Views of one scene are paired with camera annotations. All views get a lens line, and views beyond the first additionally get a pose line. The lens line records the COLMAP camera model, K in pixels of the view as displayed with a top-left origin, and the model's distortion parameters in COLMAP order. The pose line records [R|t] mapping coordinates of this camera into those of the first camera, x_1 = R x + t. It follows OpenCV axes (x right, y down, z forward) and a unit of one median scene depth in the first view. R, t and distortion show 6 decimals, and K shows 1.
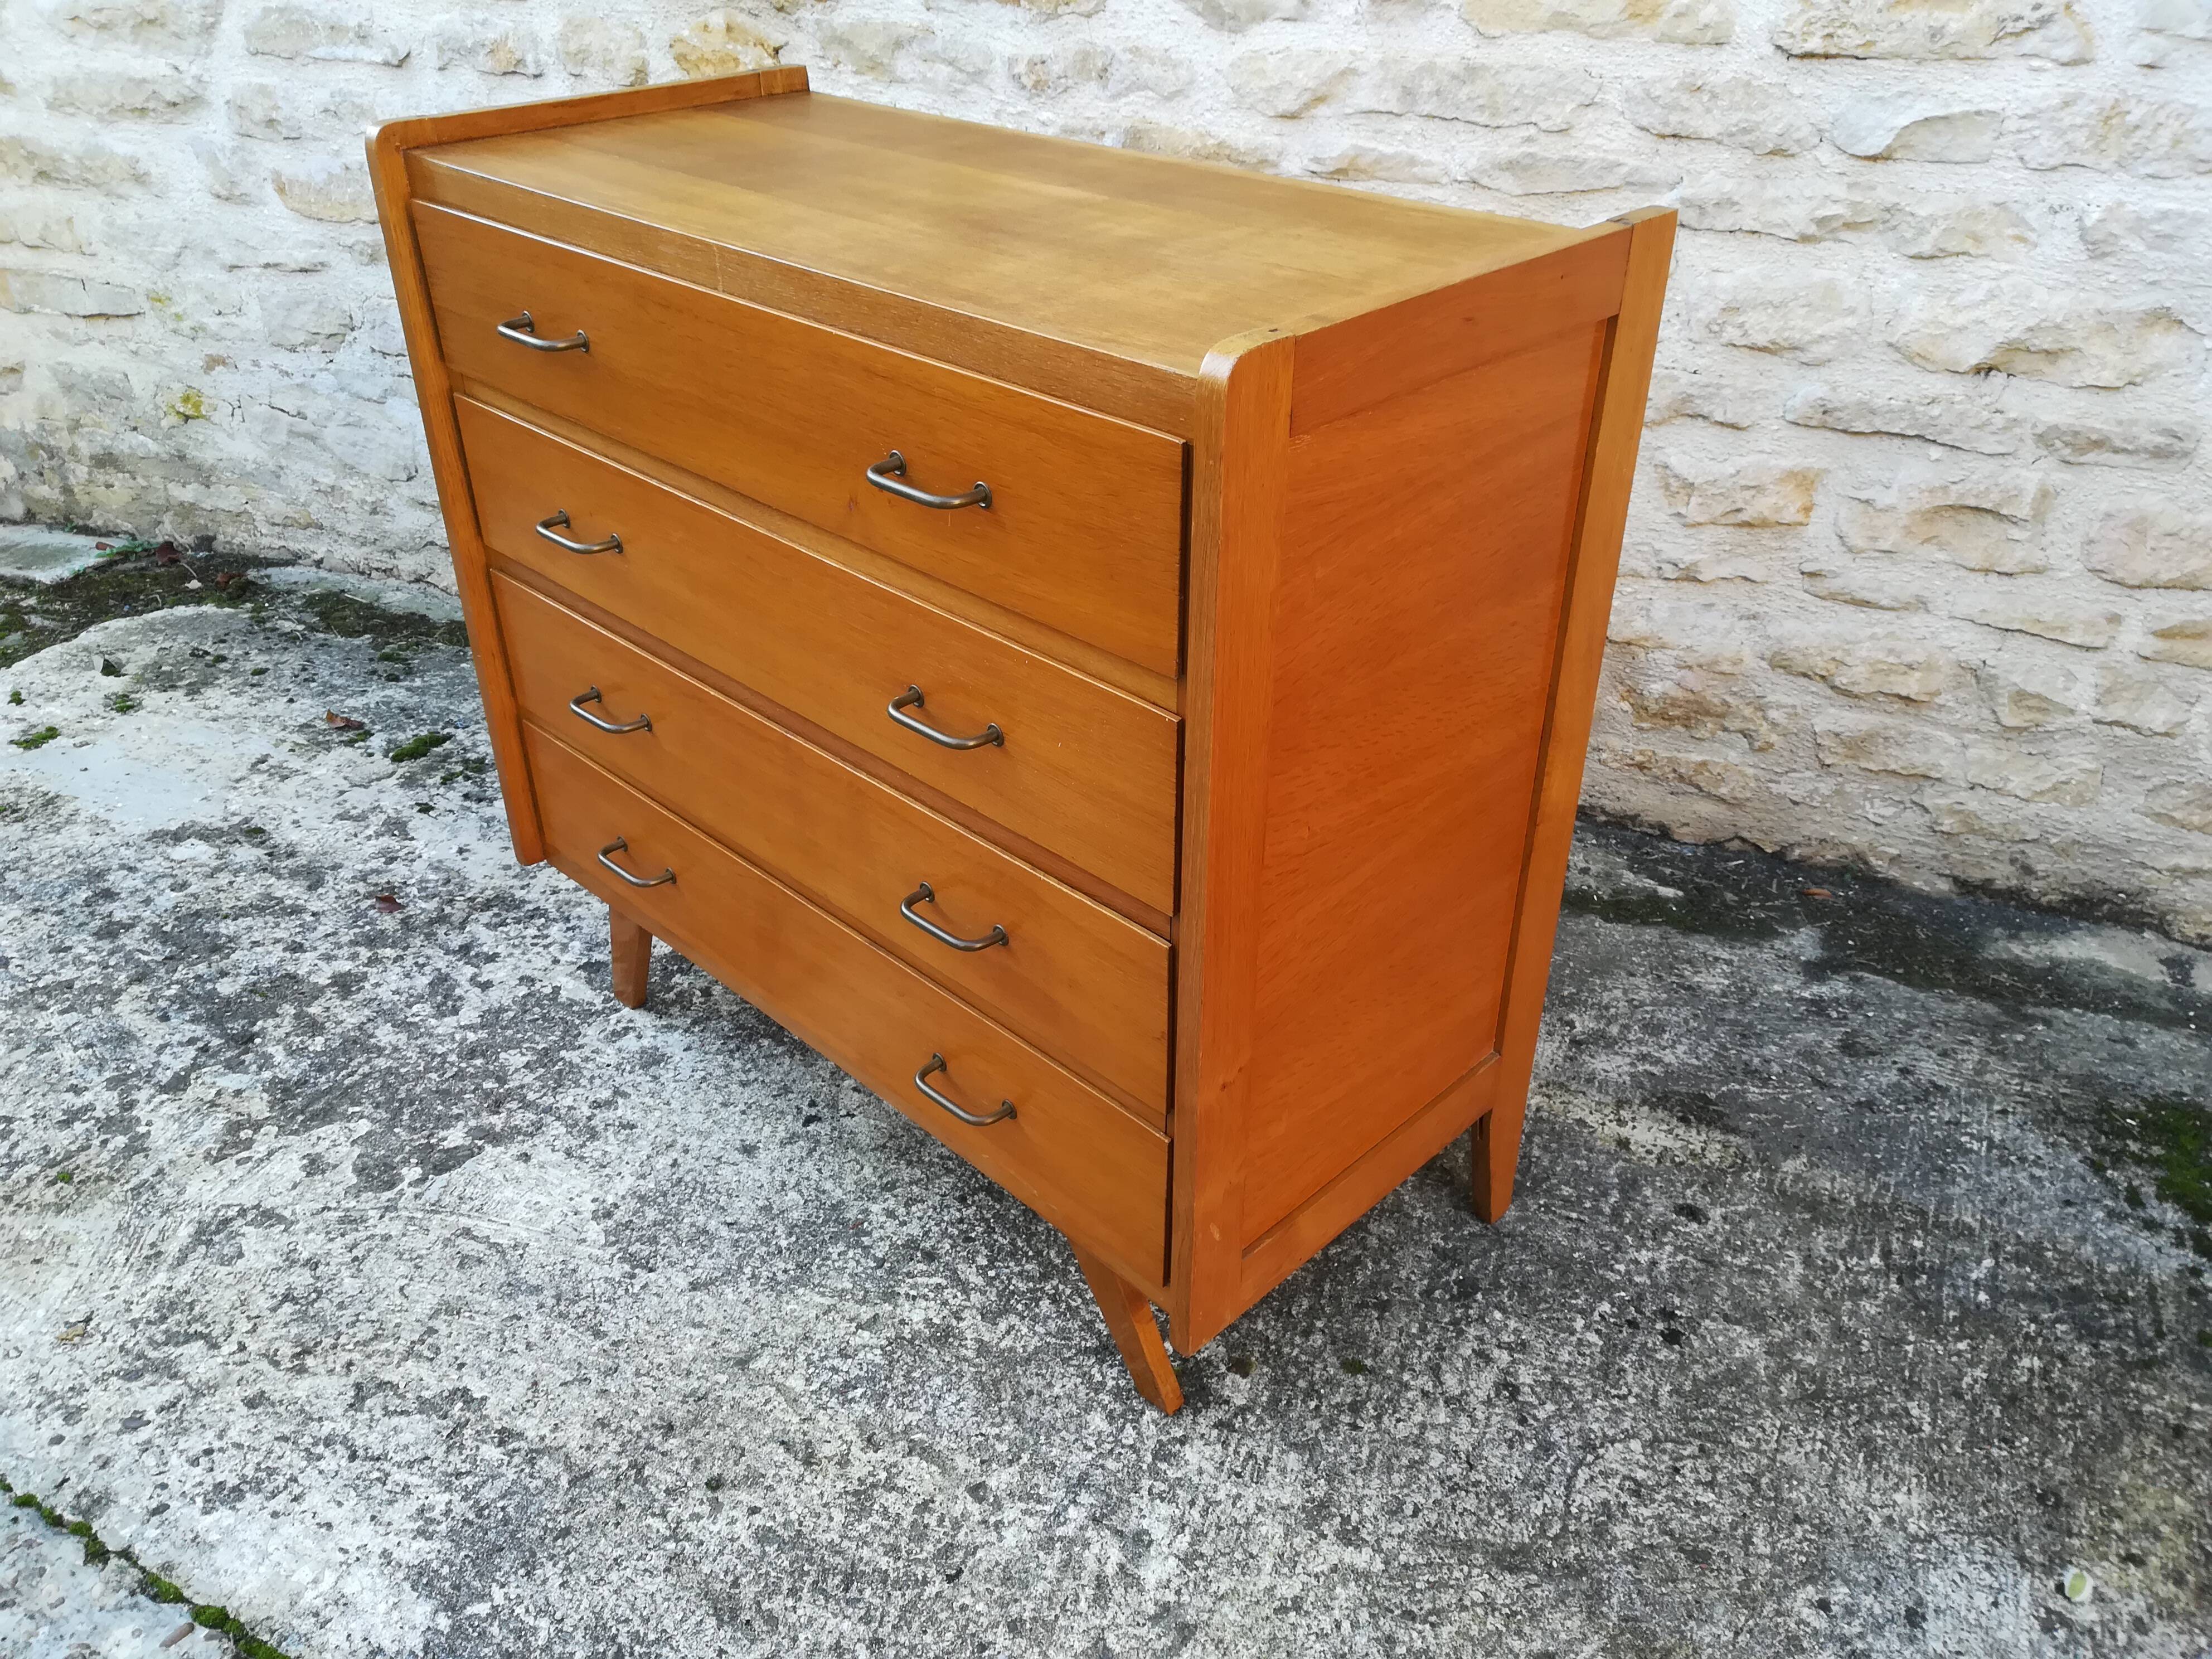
lens RADIAL K [[1724.0, 0, 1103.9], [0, 1724.0, 834.1], [0, 0, 1]] dist [0.045854, -0.064209]
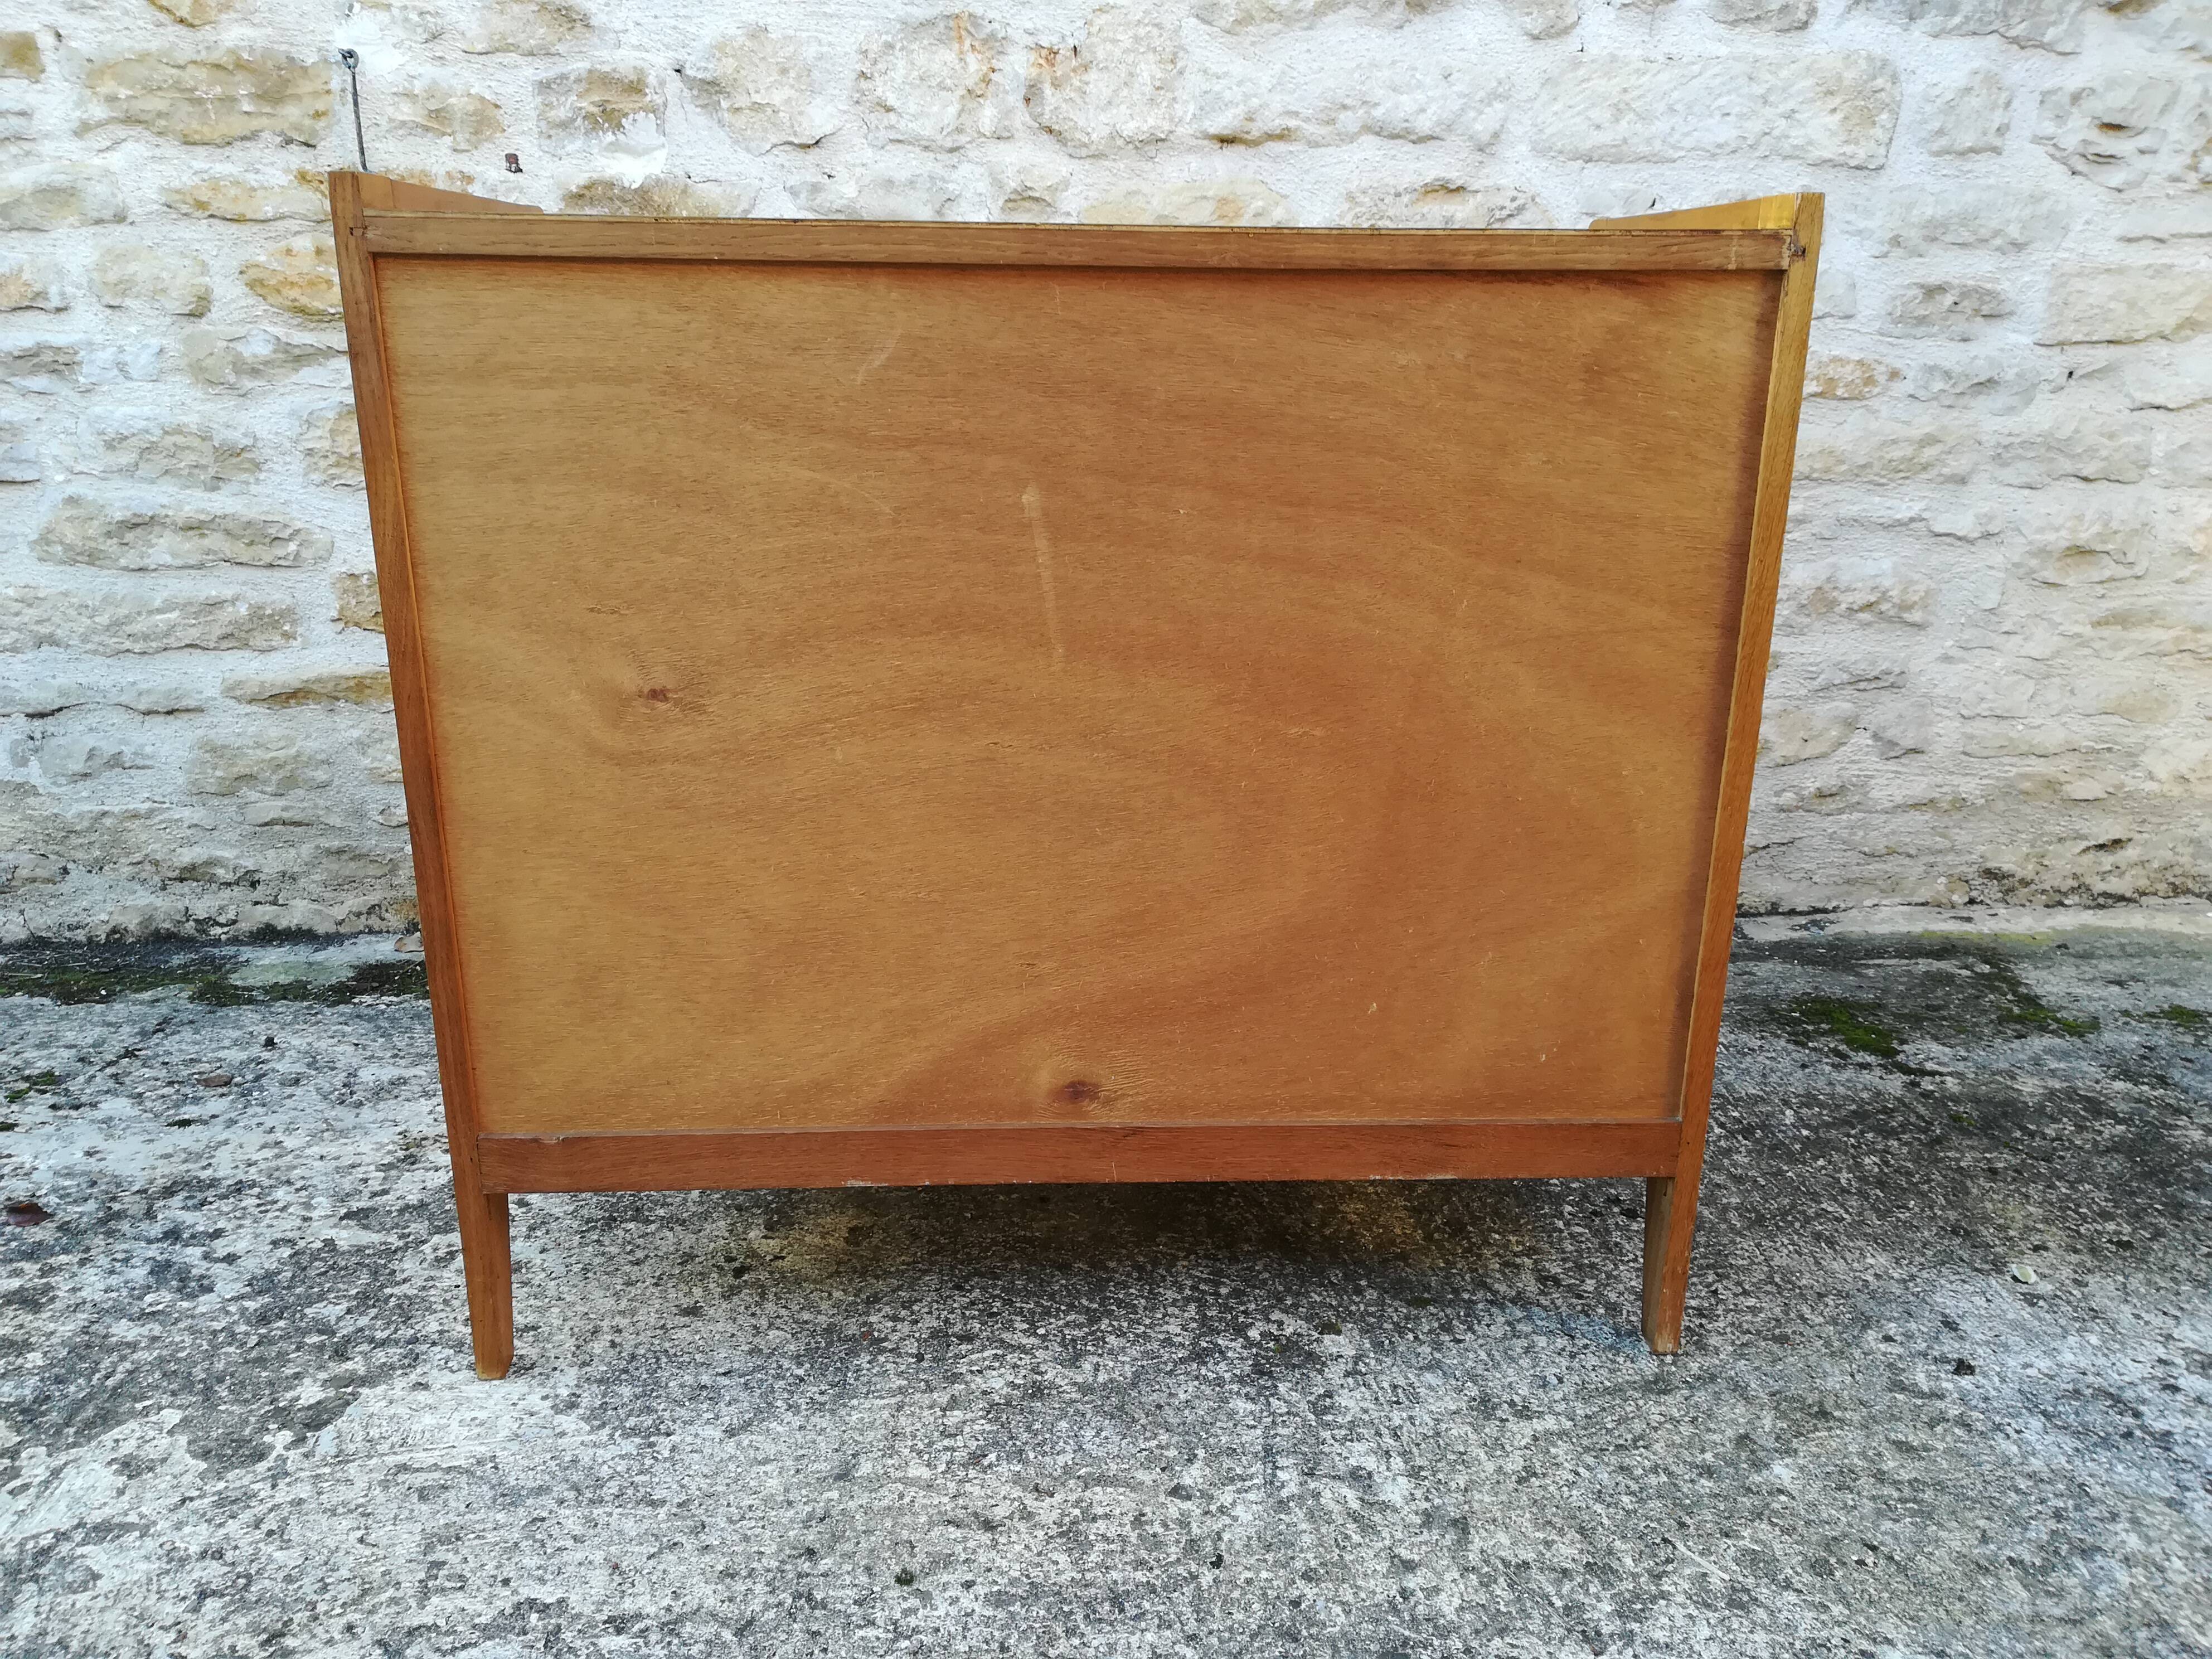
lens RADIAL K [[1724.0, 0, 1103.8], [0, 1724.0, 831.7], [0, 0, 1]] dist [0.045854, -0.064209]
pose [[0.883124, -0.119488, 0.453668, -0.398793], [0.232964, 0.951062, -0.203001, 0.183470], [-0.407210, 0.284963, 0.867742, 0.096232]]
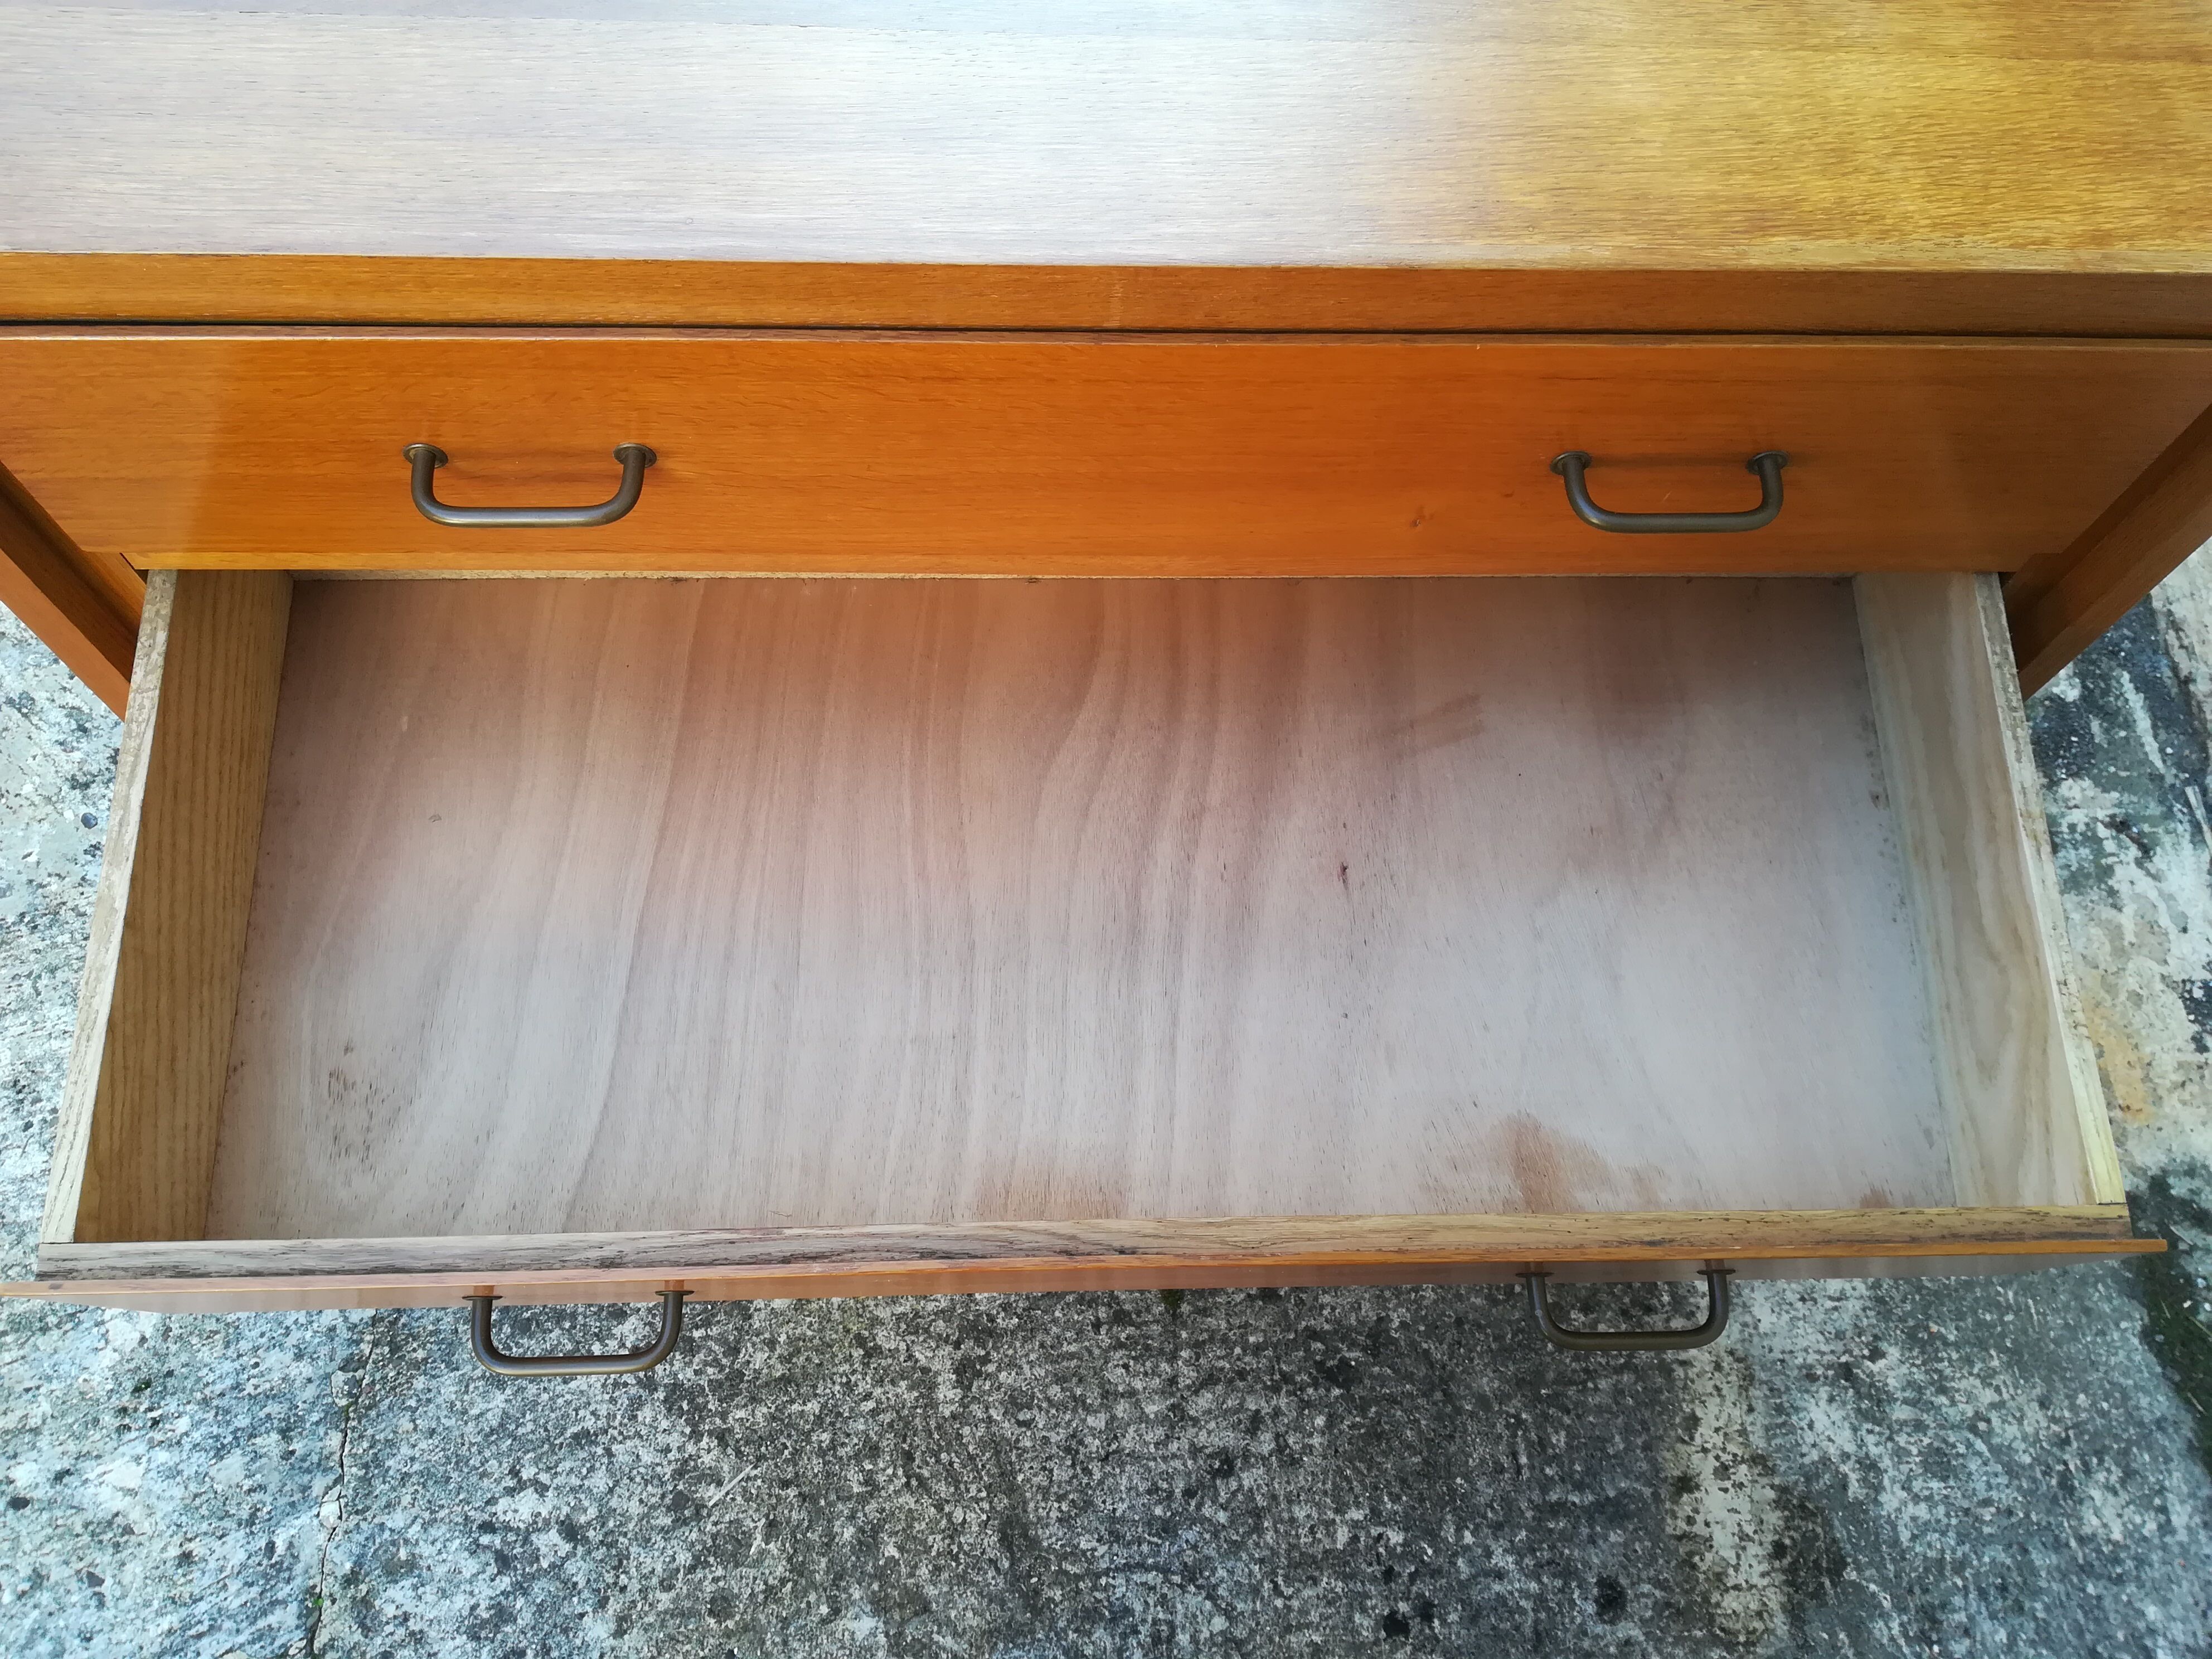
lens RADIAL K [[1746.1, 0, 1110.4], [0, 1746.1, 836.6], [0, 0, 1]] dist [0.047505, -0.070223]
pose [[0.468691, 0.821107, -0.325748, 0.204215], [-0.504607, 0.551537, 0.664213, -0.373863], [0.725052, -0.146936, 0.672837, 0.345934]]
